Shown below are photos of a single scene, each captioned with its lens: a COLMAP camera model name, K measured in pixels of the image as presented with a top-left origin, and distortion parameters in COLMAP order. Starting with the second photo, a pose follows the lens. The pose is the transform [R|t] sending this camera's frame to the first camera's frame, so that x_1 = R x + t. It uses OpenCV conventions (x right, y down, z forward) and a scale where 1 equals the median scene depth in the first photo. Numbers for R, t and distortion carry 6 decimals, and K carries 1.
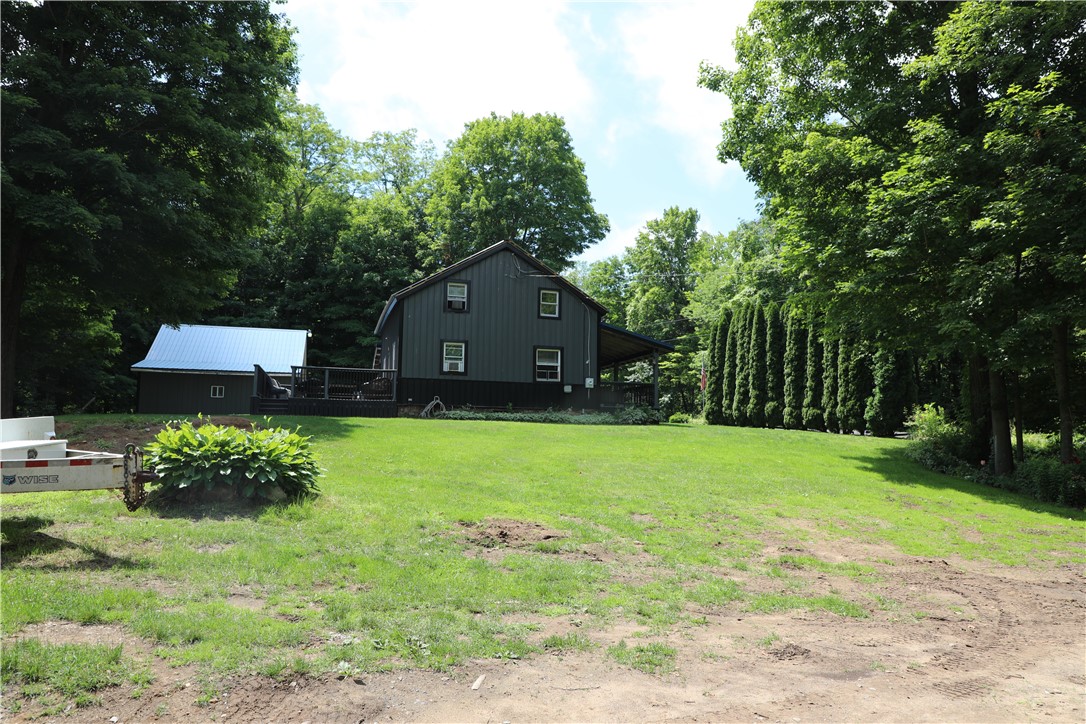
lens RADIAL K [[756.4, 0, 543.5], [0, 756.4, 368.1], [0, 0, 1]] dist [-0.073488, 0.040285]
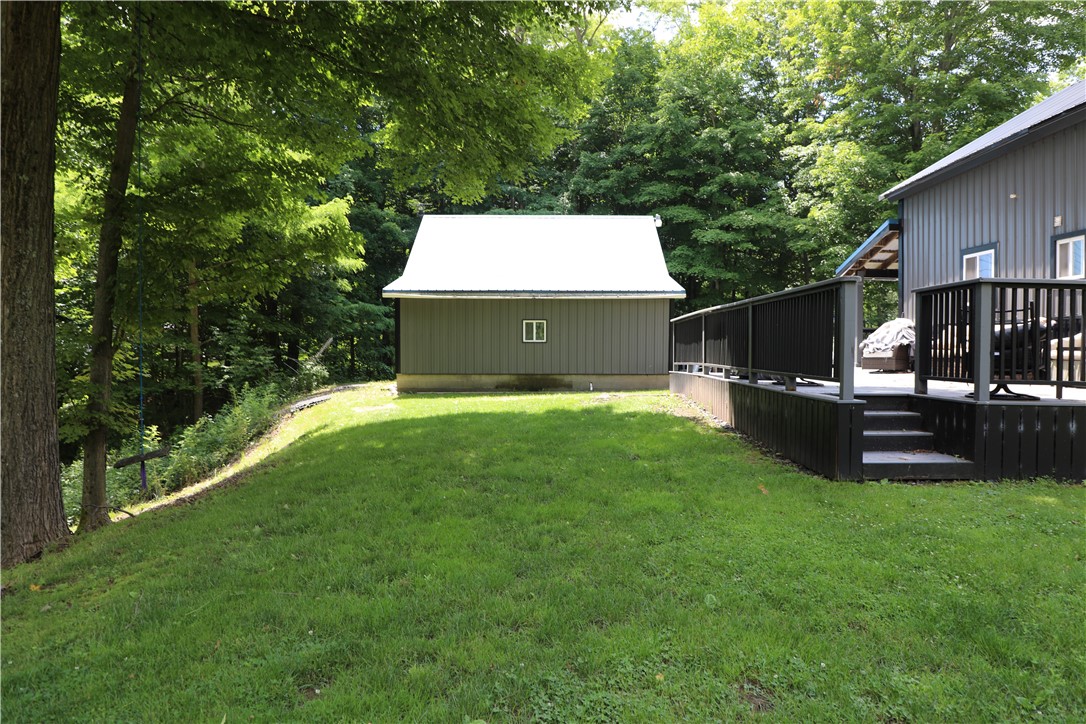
lens RADIAL K [[756.4, 0, 538.9], [0, 756.4, 365.1], [0, 0, 1]] dist [-0.073488, 0.040285]
pose [[0.957343, -0.002608, -0.288943, -0.305460], [0.036962, 0.992850, 0.113503, -0.006172], [0.286581, -0.119341, 0.950594, 0.533566]]
